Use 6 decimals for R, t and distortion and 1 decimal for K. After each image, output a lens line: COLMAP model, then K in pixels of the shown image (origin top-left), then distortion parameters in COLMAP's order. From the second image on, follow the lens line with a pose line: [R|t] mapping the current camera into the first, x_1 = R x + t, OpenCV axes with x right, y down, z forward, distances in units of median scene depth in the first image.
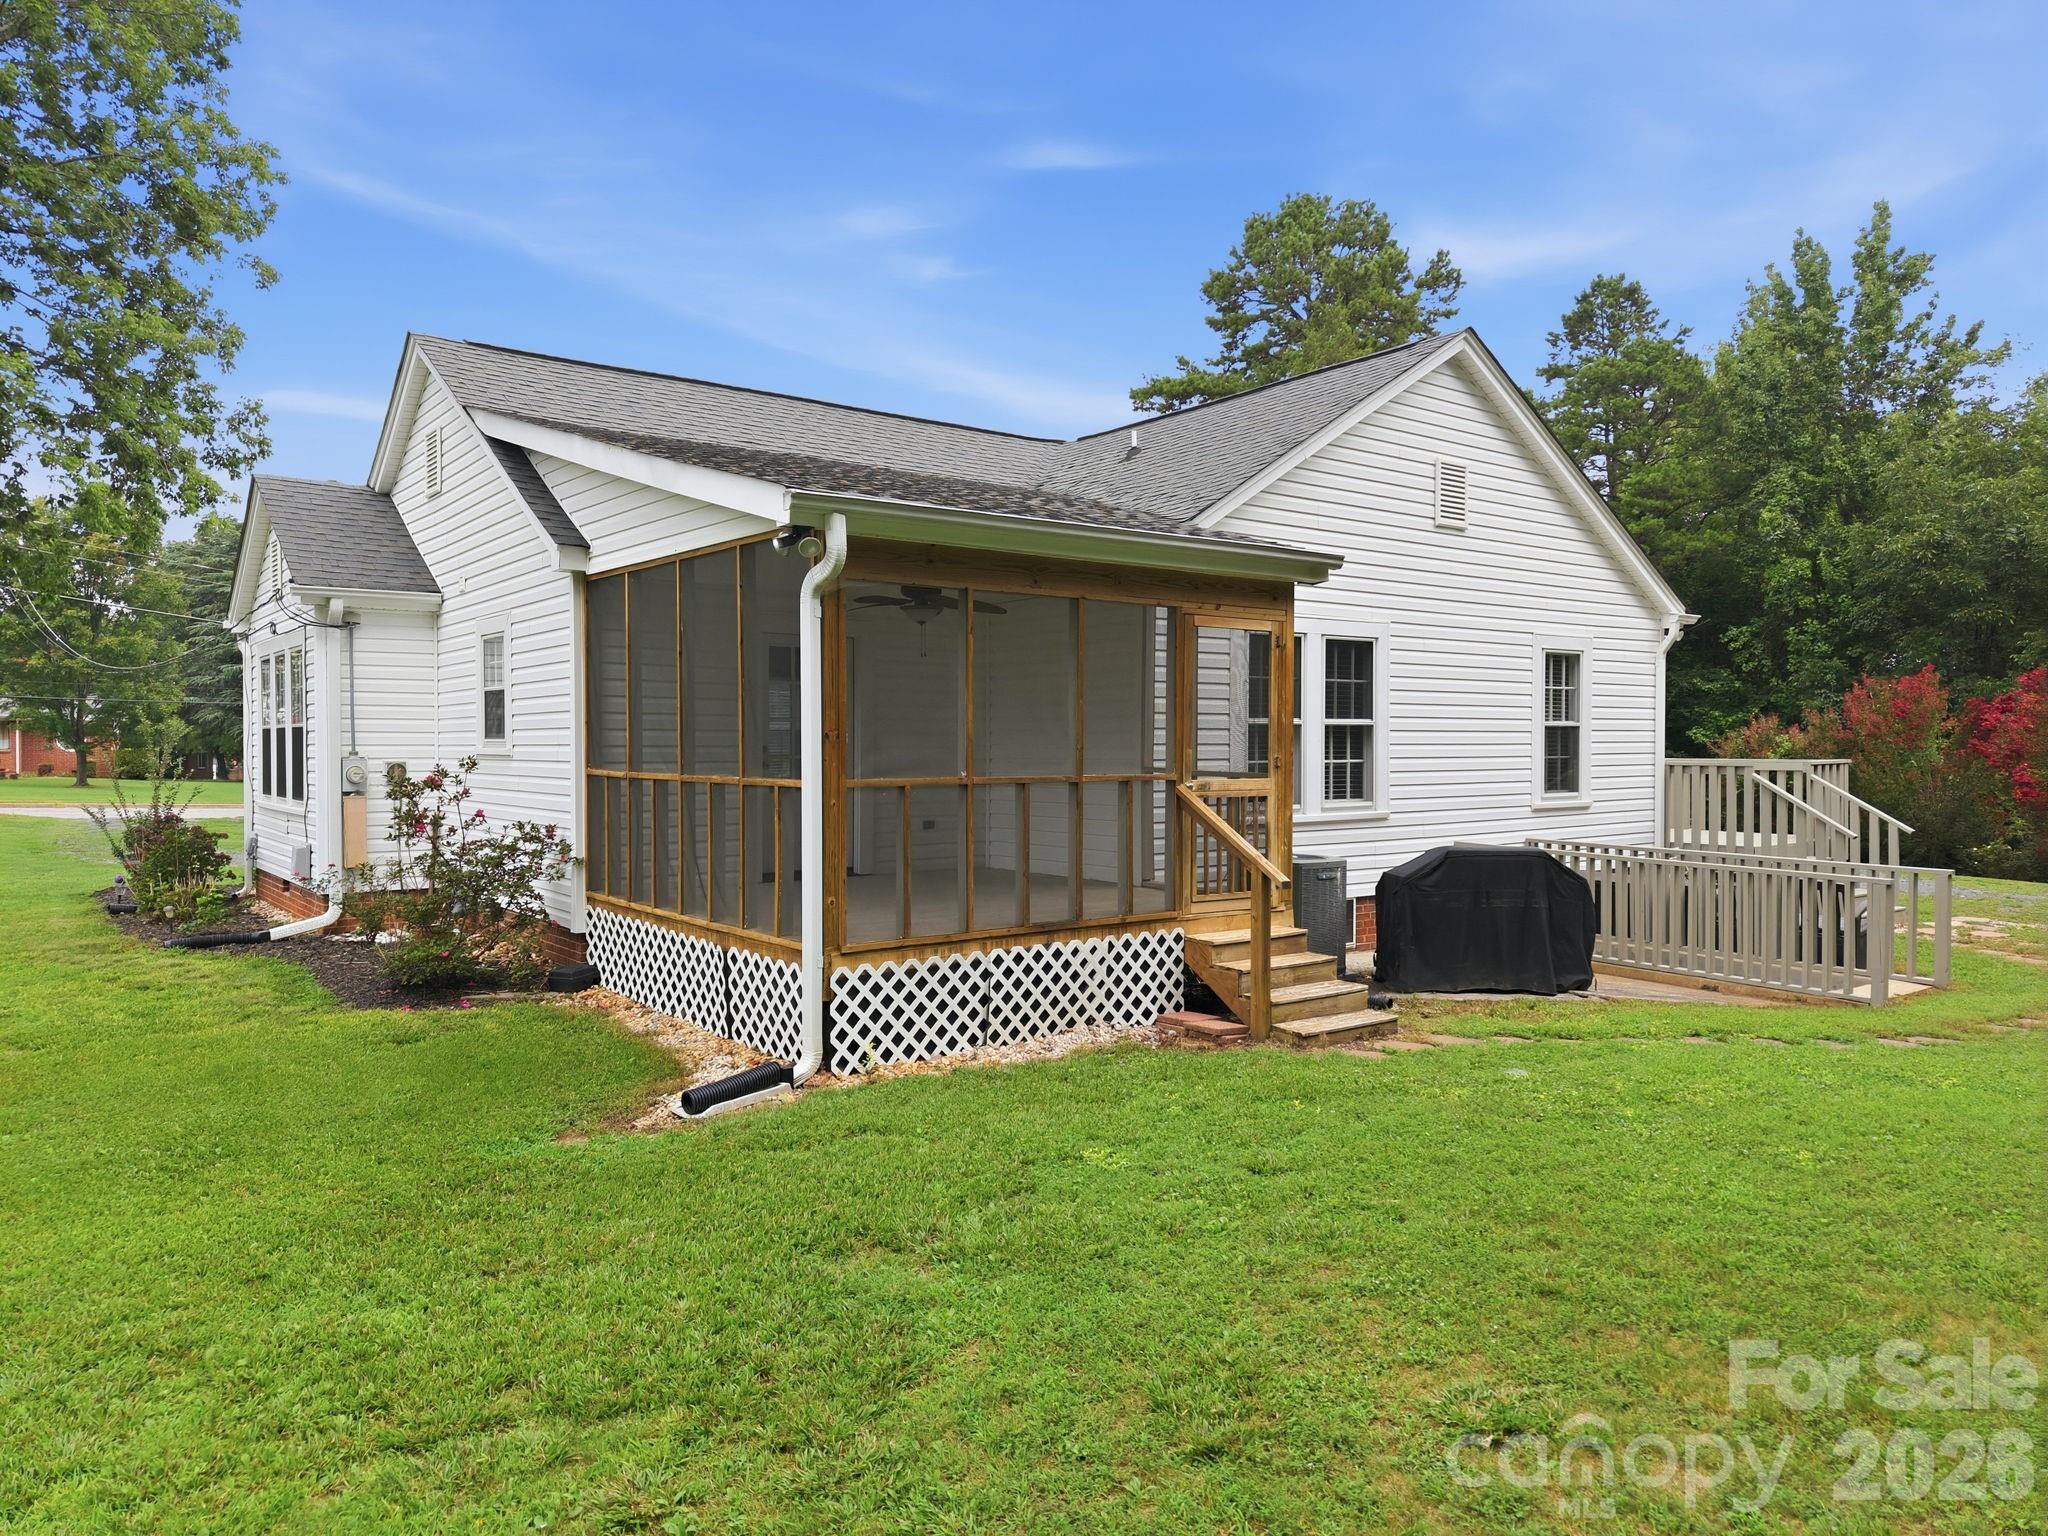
lens RADIAL K [[1289.5, 0, 1024.0], [0, 1289.5, 768.0], [0, 0, 1]] dist [0.000432, -0.001951]
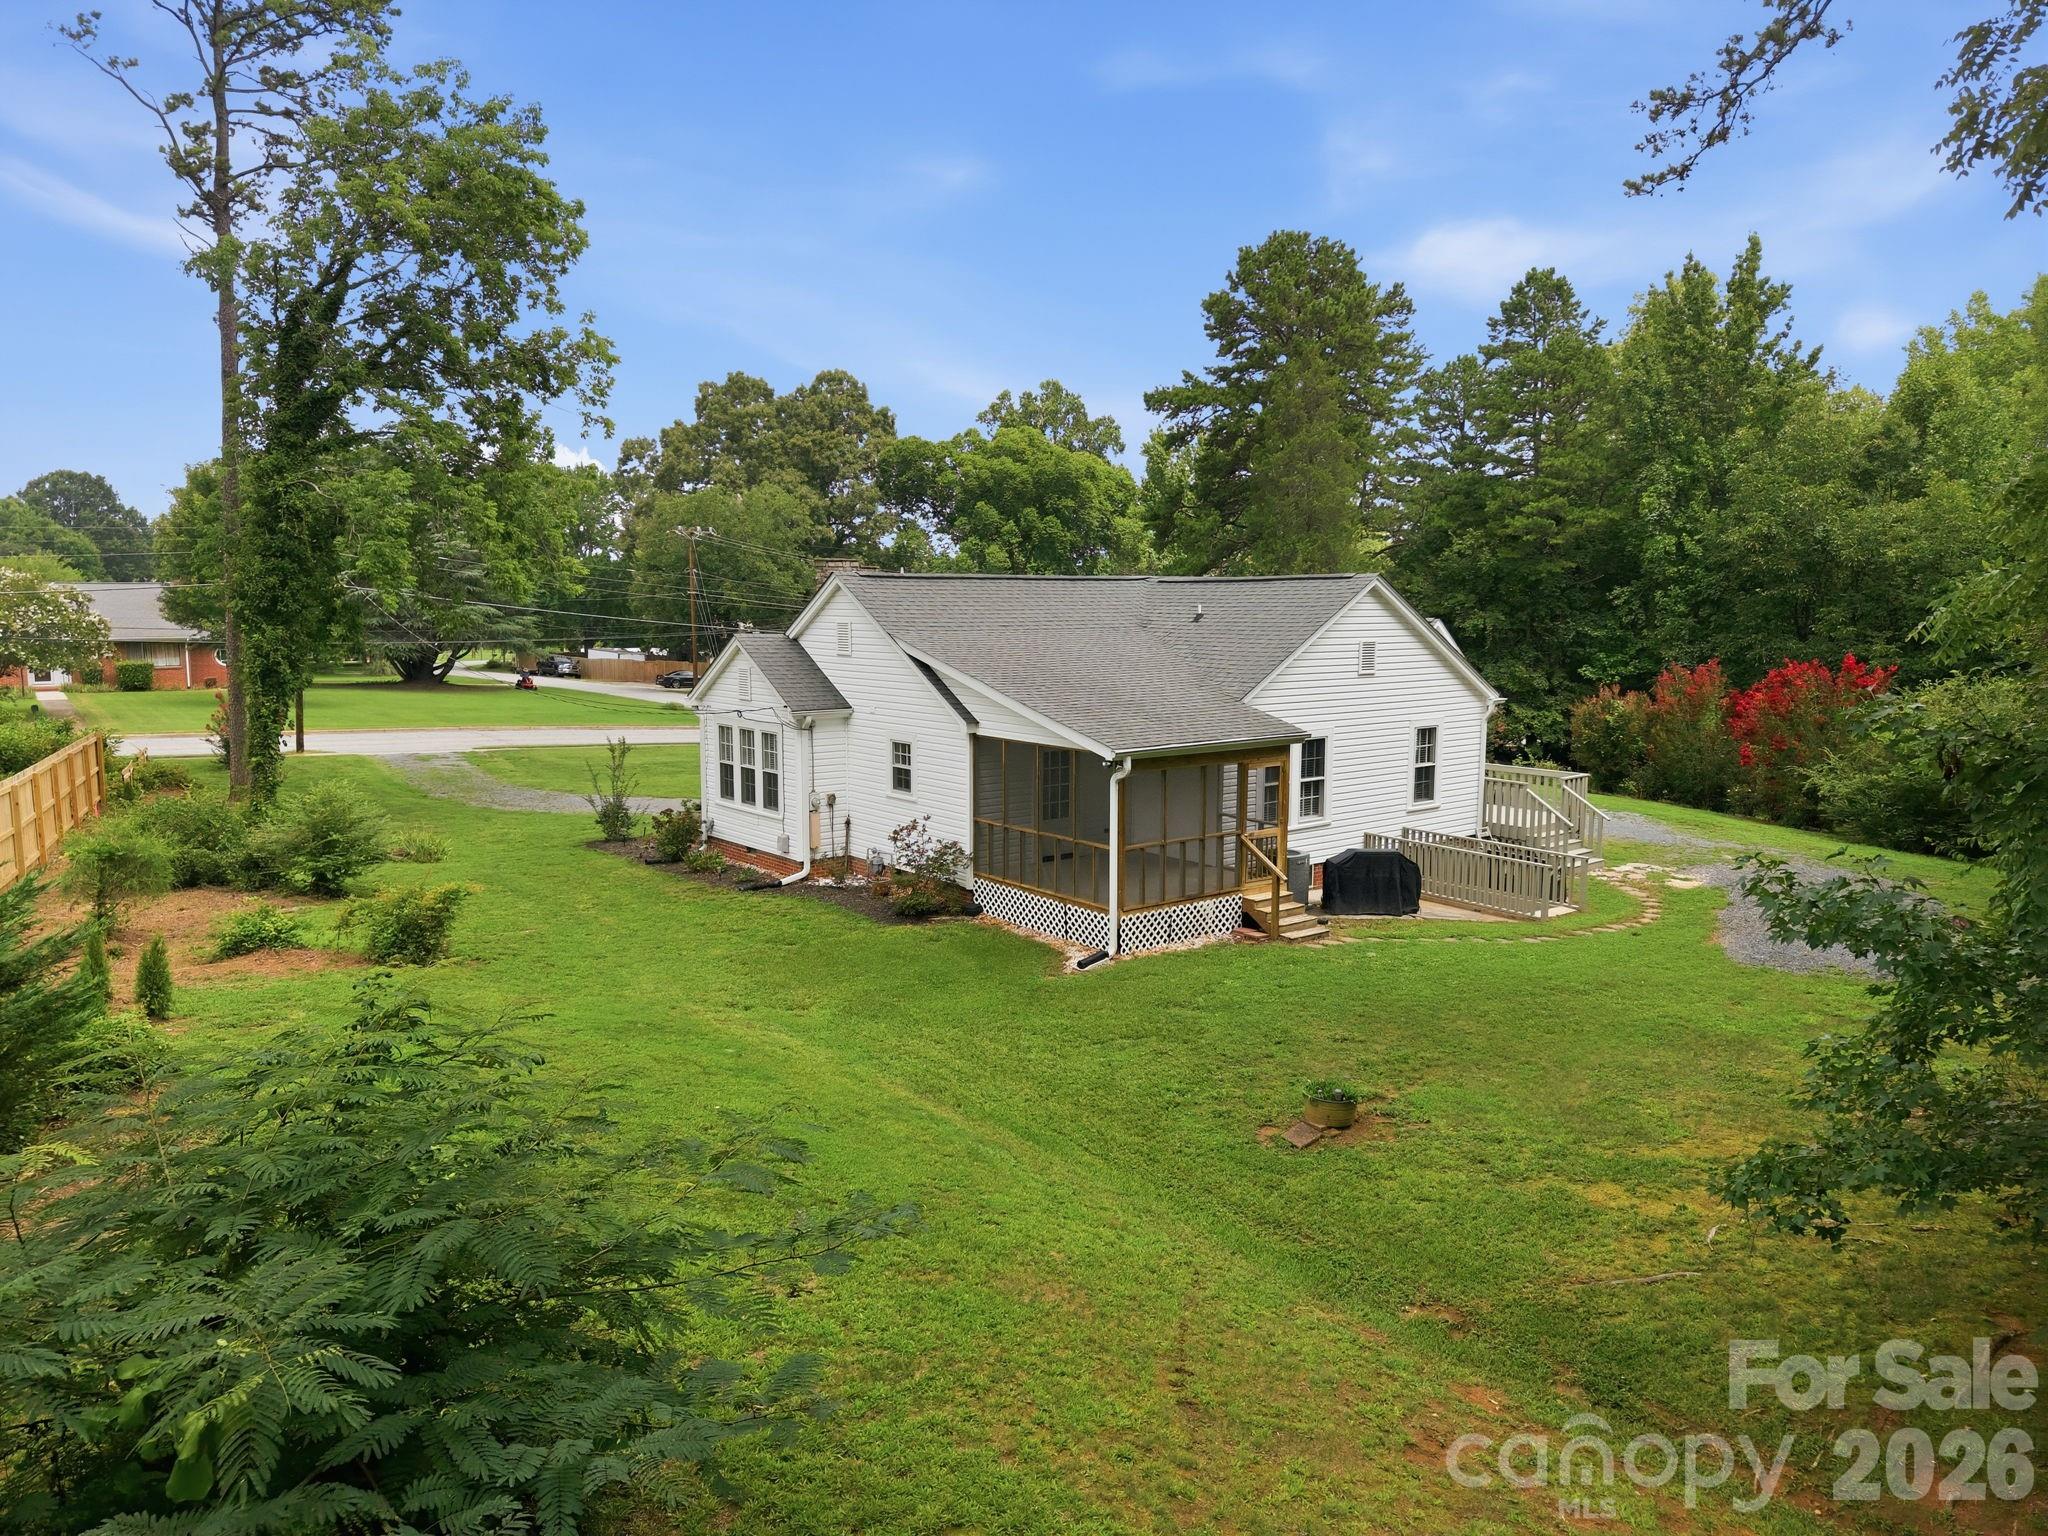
lens RADIAL K [[1108.5, 0, 1021.2], [0, 1108.5, 785.8], [0, 0, 1]] dist [0.002175, -0.016767]
pose [[0.999953, -0.003165, -0.009164, -0.190806], [0.004116, 0.994392, 0.105679, -0.209317], [0.008778, -0.105712, 0.994358, -0.740265]]
